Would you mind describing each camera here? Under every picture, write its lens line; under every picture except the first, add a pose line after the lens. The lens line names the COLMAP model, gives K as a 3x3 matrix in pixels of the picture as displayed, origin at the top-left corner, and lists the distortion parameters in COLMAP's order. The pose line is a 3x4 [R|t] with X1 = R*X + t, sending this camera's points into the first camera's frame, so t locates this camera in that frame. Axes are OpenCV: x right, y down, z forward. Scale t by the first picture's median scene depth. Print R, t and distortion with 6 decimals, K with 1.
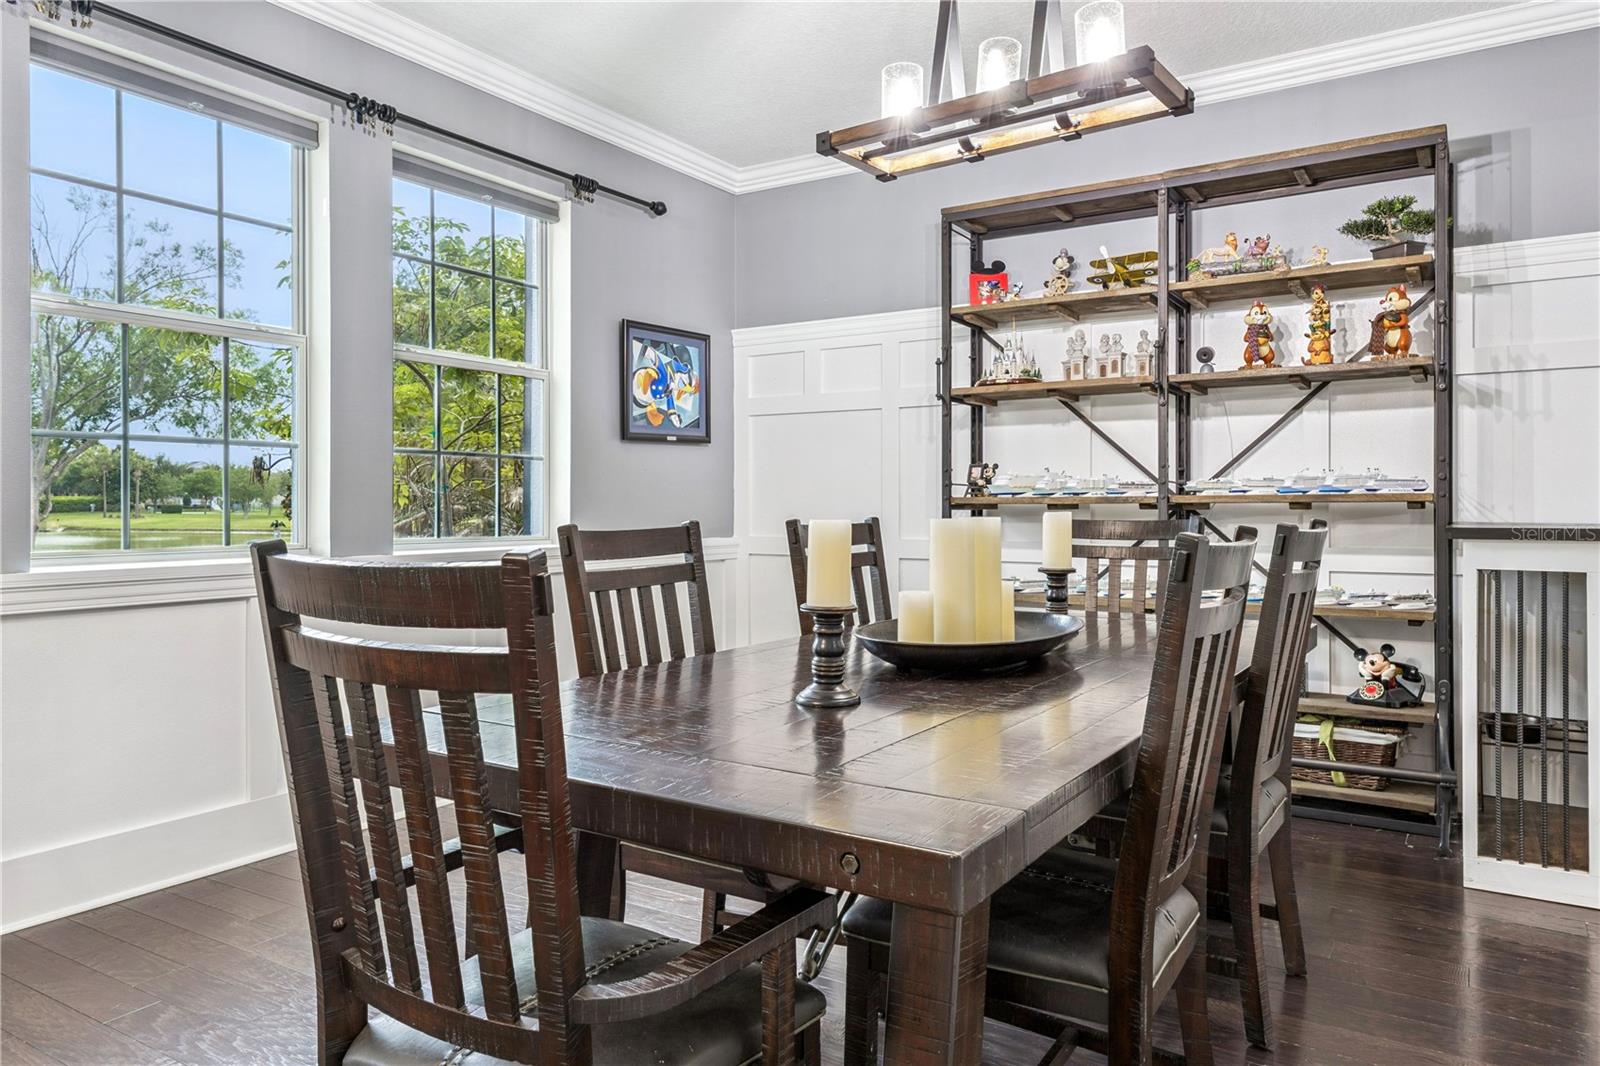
lens RADIAL K [[1063.7, 0, 803.6], [0, 1063.7, 503.5], [0, 0, 1]] dist [0.009961, 0.002425]
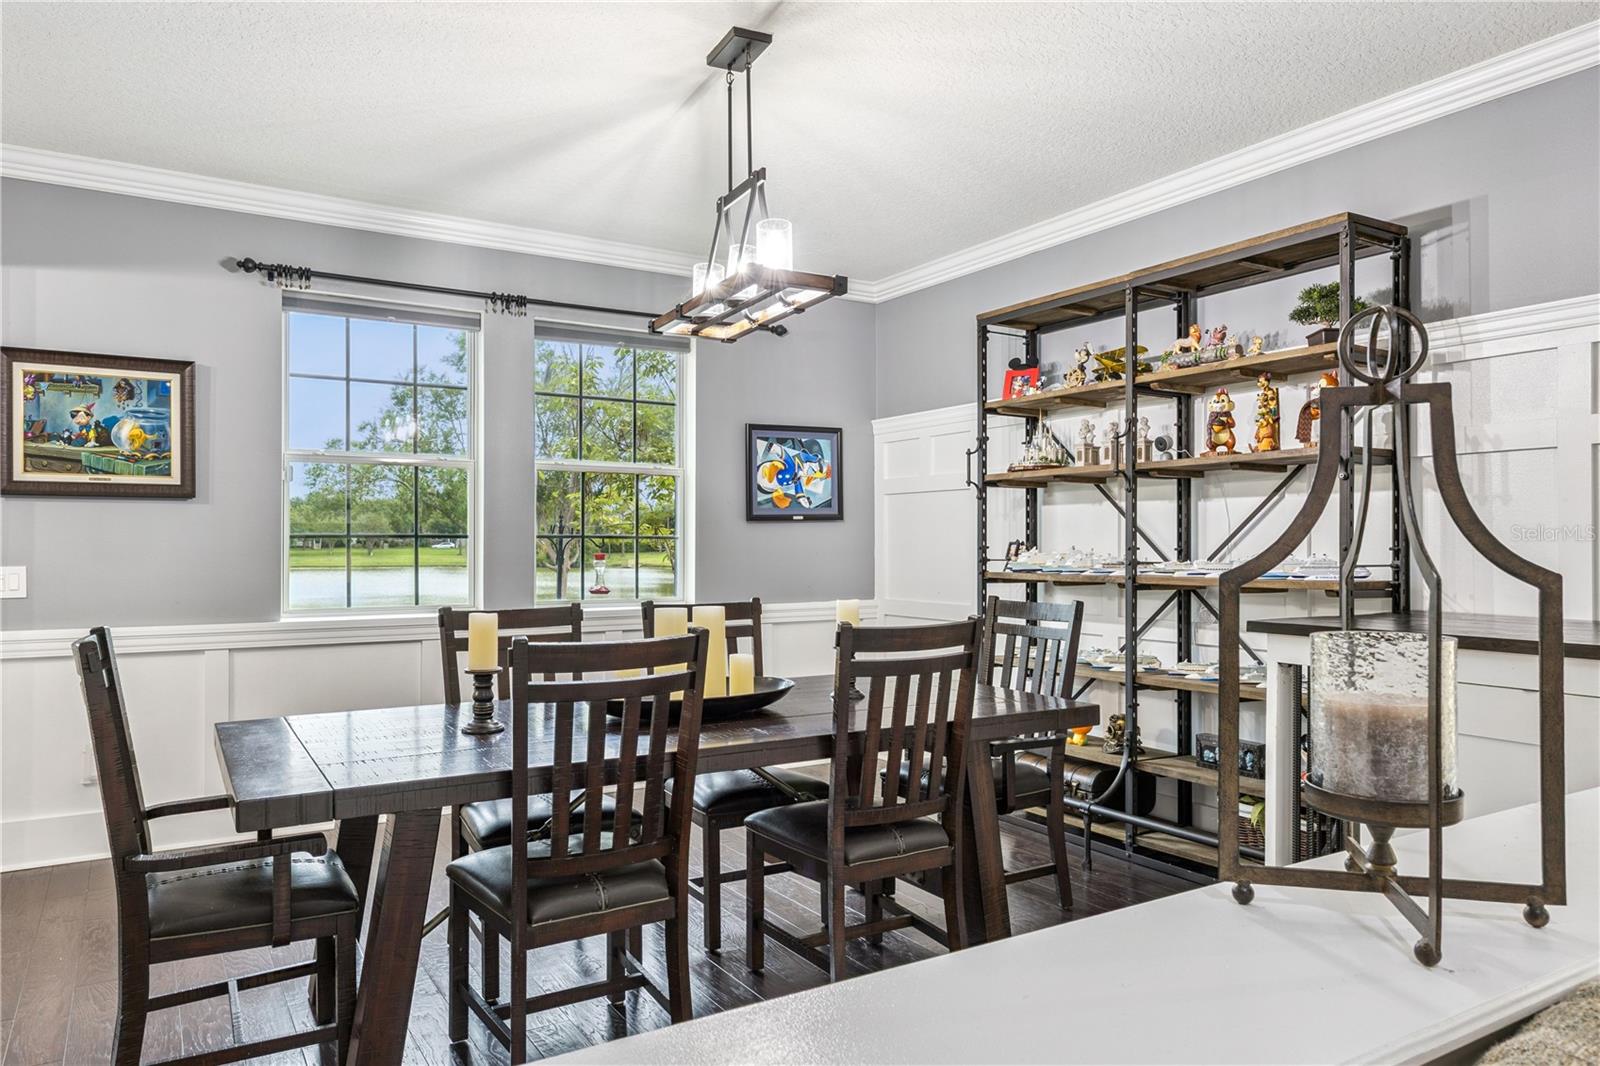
lens RADIAL K [[1052.8, 0, 800.0], [0, 1052.8, 533.0], [0, 0, 1]] dist [0.005797, 0.001406]
pose [[0.901164, -0.003270, -0.433465, 0.466701], [-0.001697, 0.999937, -0.011070, -0.036391], [0.433474, 0.010712, 0.901102, -0.084984]]
